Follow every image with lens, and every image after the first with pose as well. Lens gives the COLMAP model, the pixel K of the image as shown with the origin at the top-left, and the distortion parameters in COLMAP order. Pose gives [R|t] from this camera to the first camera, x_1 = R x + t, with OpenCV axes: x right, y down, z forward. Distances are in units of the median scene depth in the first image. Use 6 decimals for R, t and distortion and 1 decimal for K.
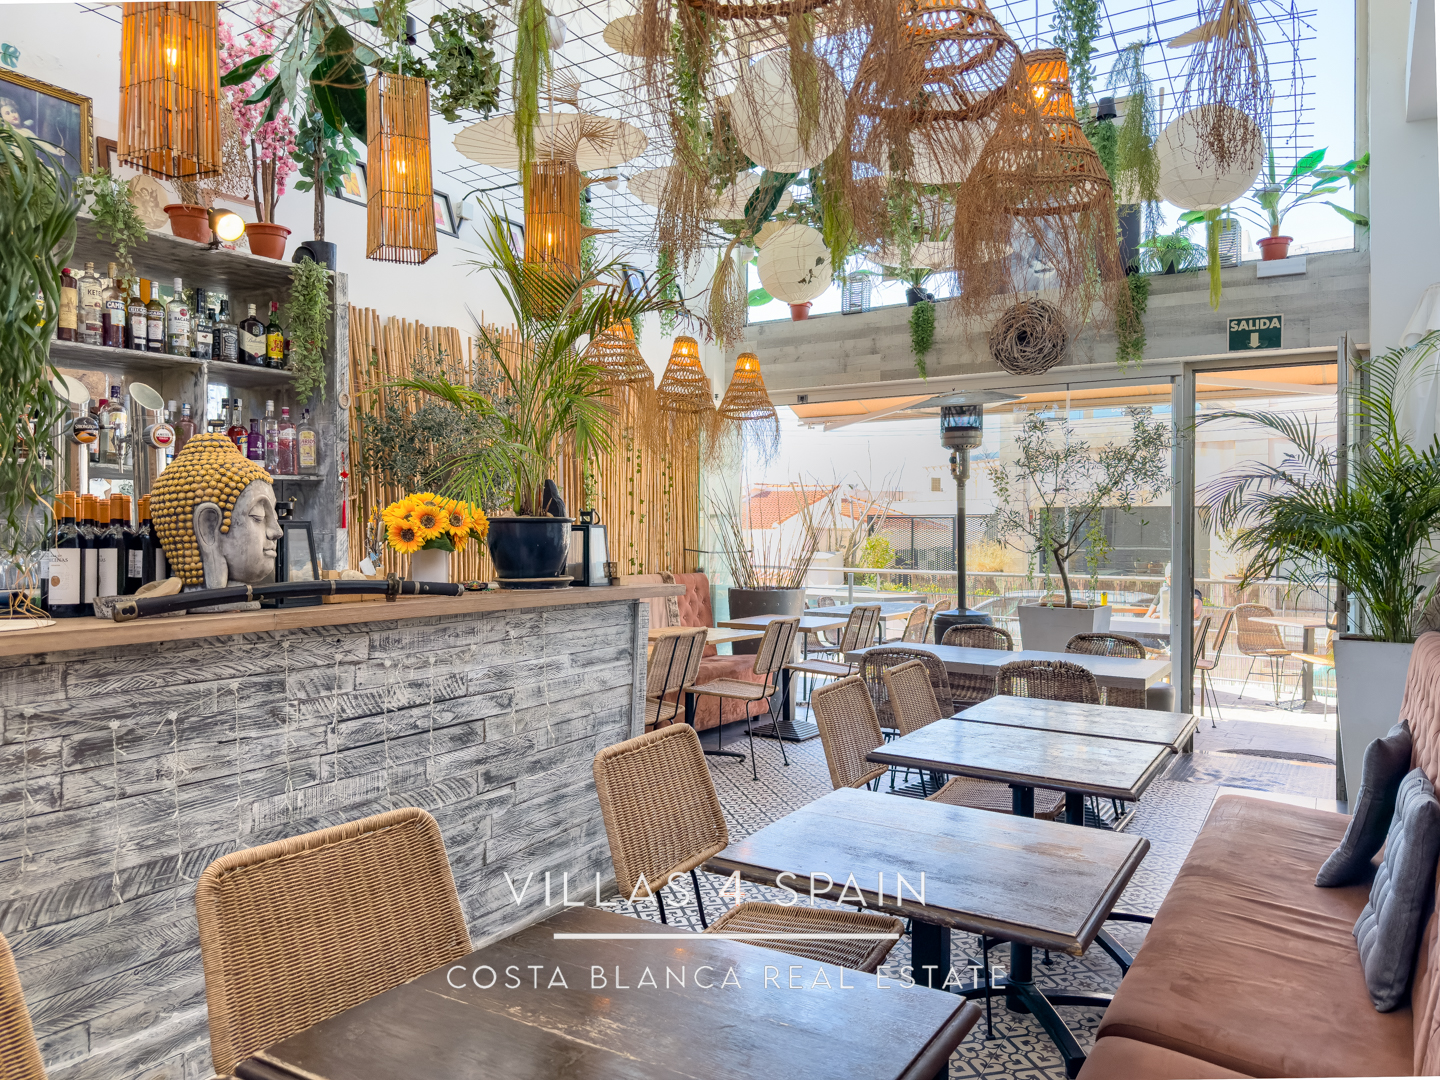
lens RADIAL K [[1024.9, 0, 725.9], [0, 1024.9, 541.4], [0, 0, 1]] dist [0.045832, -0.003528]
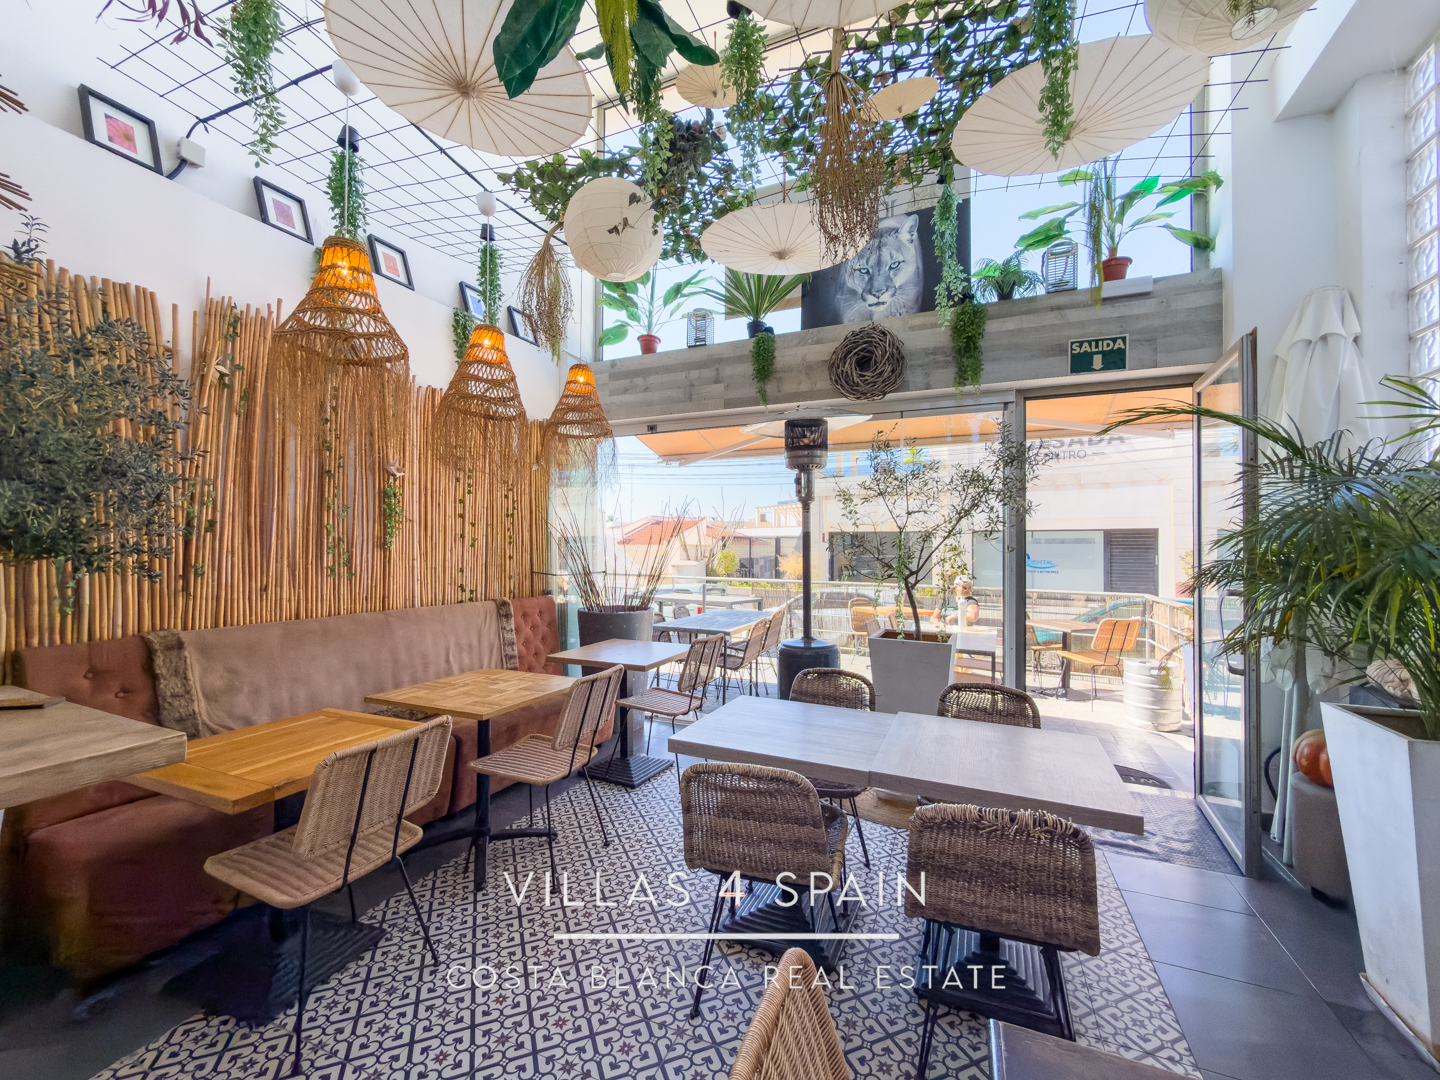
lens RADIAL K [[579.8, 0, 719.8], [0, 579.8, 541.2], [0, 0, 1]] dist [-0.000153, -0.000077]
pose [[0.991657, 0.000410, 0.128902, 0.079991], [0.001562, 0.999883, -0.015197, -0.016018], [-0.128893, 0.015272, 0.991541, 0.472968]]
